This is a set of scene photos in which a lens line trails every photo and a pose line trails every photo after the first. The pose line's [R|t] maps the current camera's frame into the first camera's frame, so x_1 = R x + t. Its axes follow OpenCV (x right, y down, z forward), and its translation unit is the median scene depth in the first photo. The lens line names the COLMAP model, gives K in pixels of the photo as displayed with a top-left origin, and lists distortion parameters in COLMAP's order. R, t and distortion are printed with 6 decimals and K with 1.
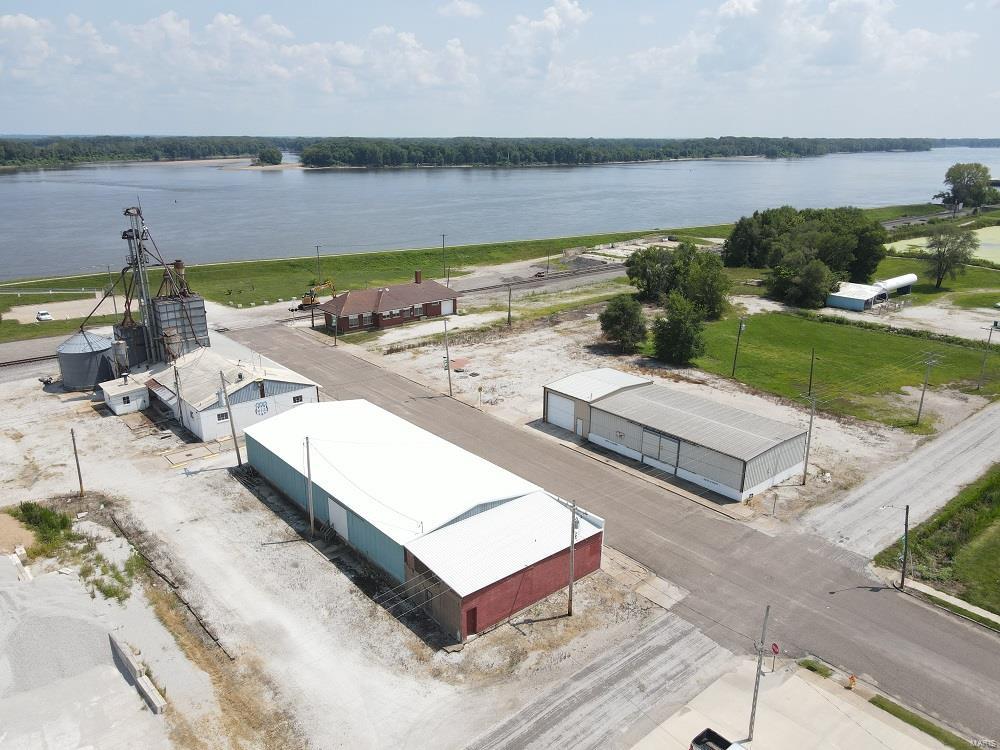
lens RADIAL K [[736.0, 0, 497.2], [0, 736.0, 382.1], [0, 0, 1]] dist [0.000288, 0.028121]
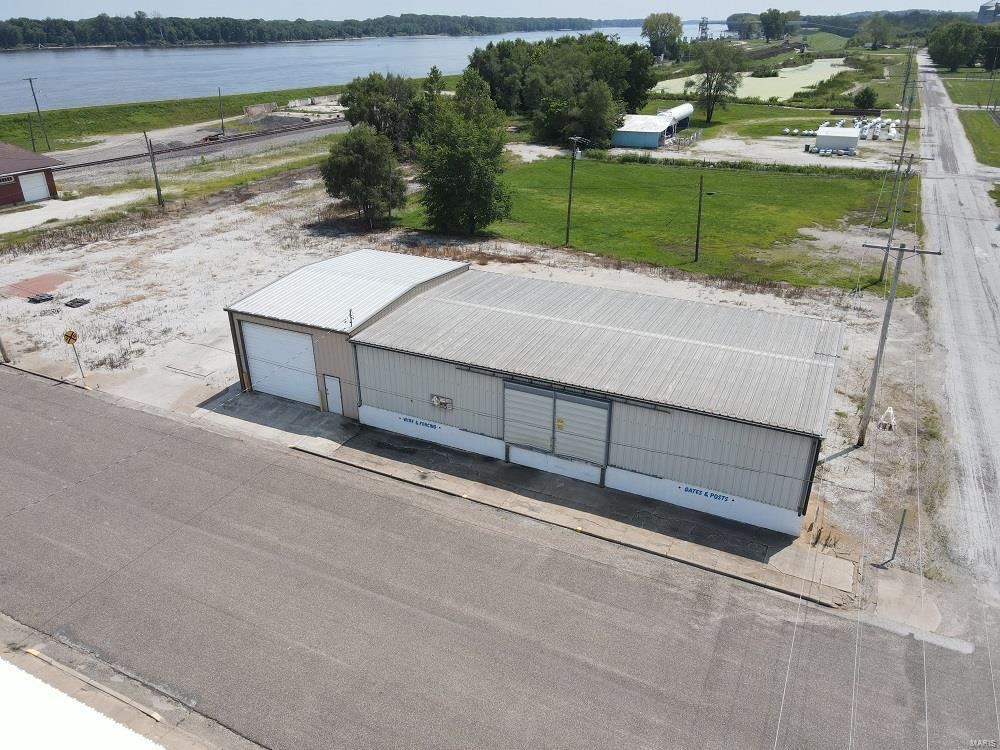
lens RADIAL K [[737.1, 0, 496.9], [0, 737.1, 374.7], [0, 0, 1]] dist [0.006507, 0.010520]
pose [[0.920746, -0.176808, 0.347800, 0.040888], [0.132941, 0.980254, 0.146384, 0.001111], [-0.366815, -0.088546, 0.926070, 0.439410]]
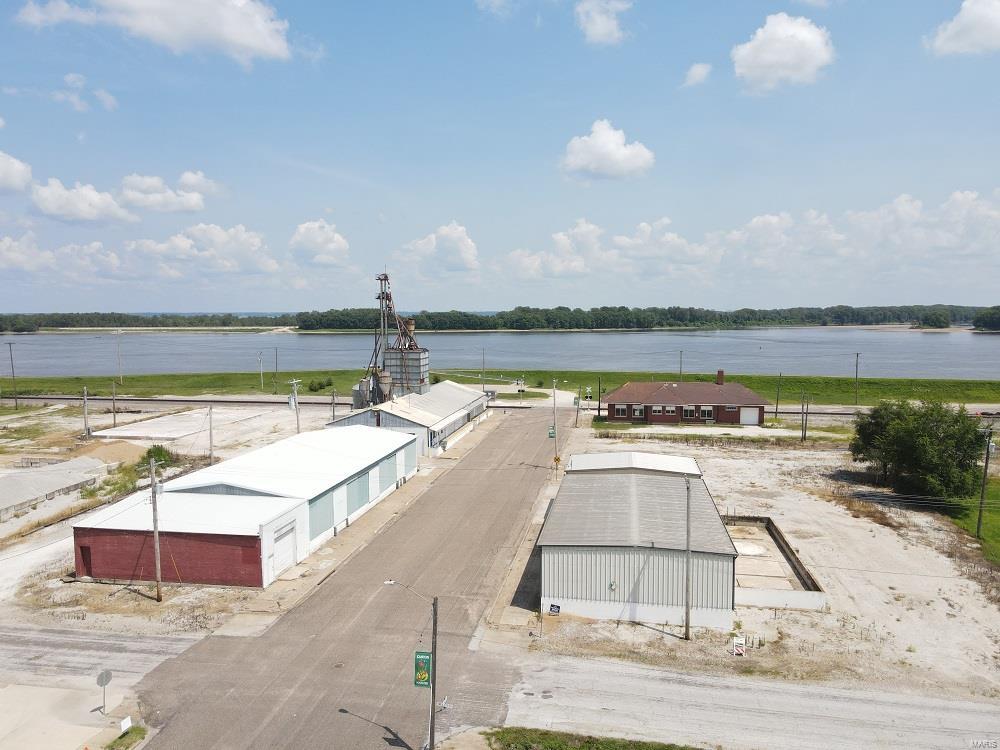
lens RADIAL K [[736.0, 0, 497.2], [0, 736.0, 382.1], [0, 0, 1]] dist [0.000288, 0.028121]
pose [[0.637086, 0.066590, -0.767911, 0.490877], [-0.237366, 0.964795, -0.113264, 0.030641], [0.733334, 0.254435, 0.630464, 0.318220]]
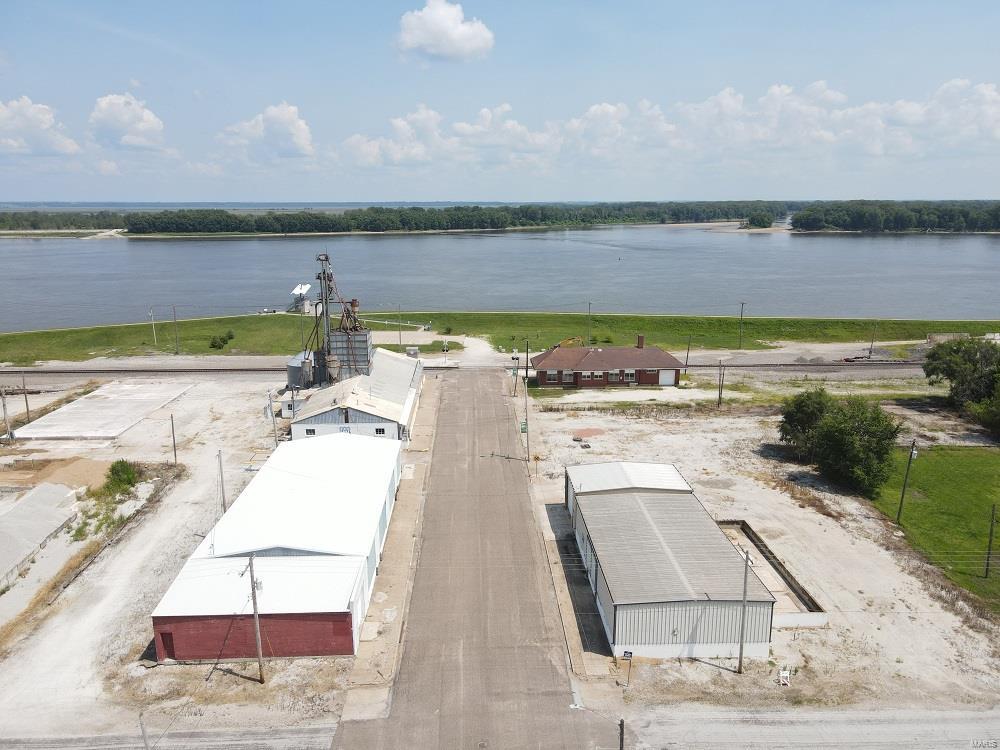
lens RADIAL K [[736.0, 0, 497.2], [0, 736.0, 382.1], [0, 0, 1]] dist [0.000288, 0.028121]
pose [[0.784168, 0.143136, -0.603815, 0.407667], [-0.191388, 0.981386, -0.015912, -0.050942], [0.590298, 0.128041, 0.796966, 0.176291]]
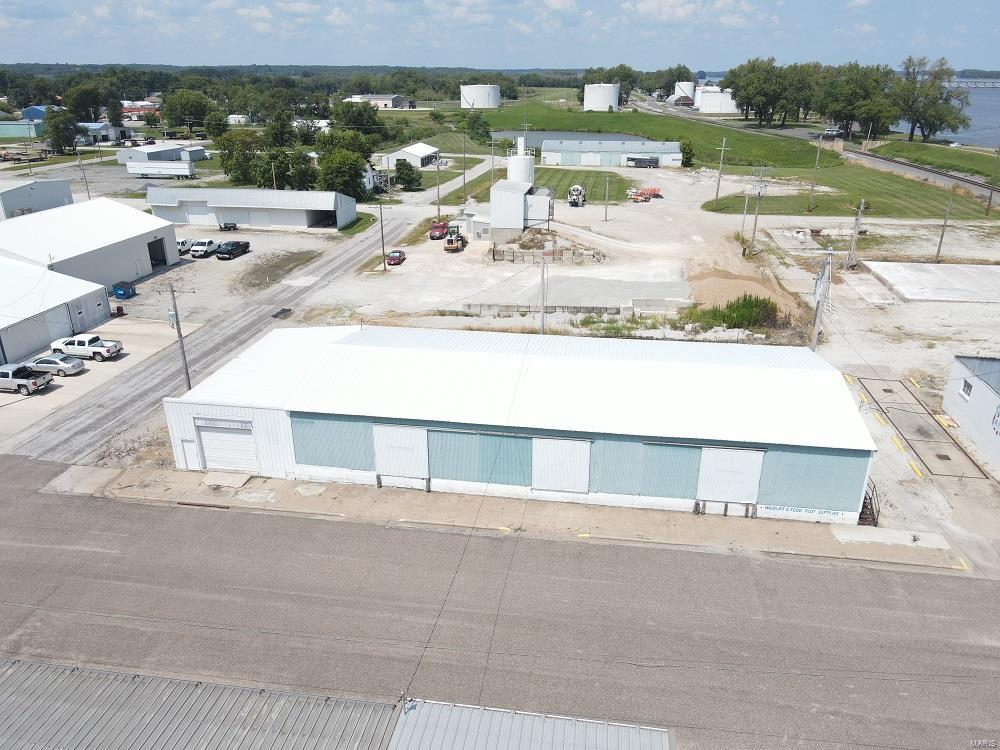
lens RADIAL K [[737.1, 0, 496.9], [0, 737.1, 374.7], [0, 0, 1]] dist [0.006507, 0.010520]
pose [[-0.759604, 0.246223, -0.601977, 0.164723], [-0.204341, 0.788350, 0.580301, -0.155836], [0.617452, 0.563807, -0.548520, 0.802855]]
